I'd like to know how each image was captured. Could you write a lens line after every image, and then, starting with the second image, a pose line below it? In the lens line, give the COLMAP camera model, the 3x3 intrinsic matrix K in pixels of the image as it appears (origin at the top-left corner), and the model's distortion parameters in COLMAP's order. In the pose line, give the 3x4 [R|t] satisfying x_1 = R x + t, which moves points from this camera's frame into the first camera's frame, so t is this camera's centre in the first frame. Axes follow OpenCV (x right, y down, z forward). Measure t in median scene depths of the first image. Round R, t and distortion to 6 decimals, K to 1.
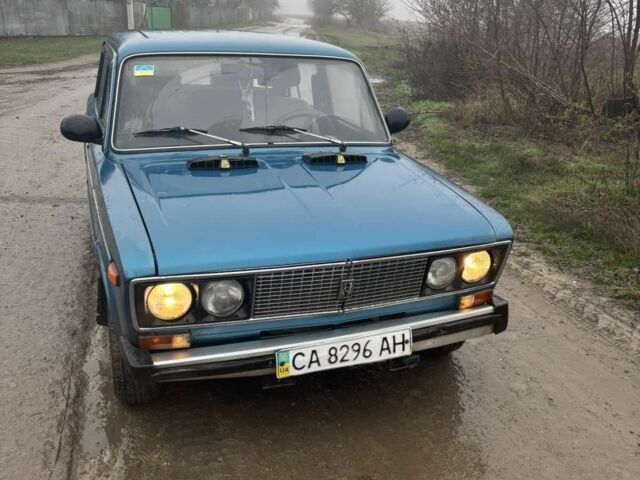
lens RADIAL K [[689.2, 0, 320.0], [0, 689.2, 240.0], [0, 0, 1]] dist [0.057270, -0.042818]
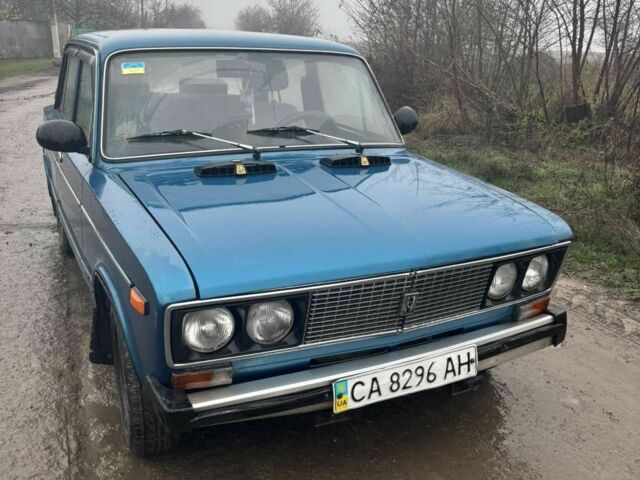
lens RADIAL K [[684.8, 0, 320.4], [0, 684.8, 247.1], [0, 0, 1]] dist [0.021581, 0.016610]
pose [[0.993233, -0.045126, 0.107010, -0.136862], [0.047360, 0.998708, -0.018433, 0.008832], [-0.106039, 0.023377, 0.994087, 0.134339]]
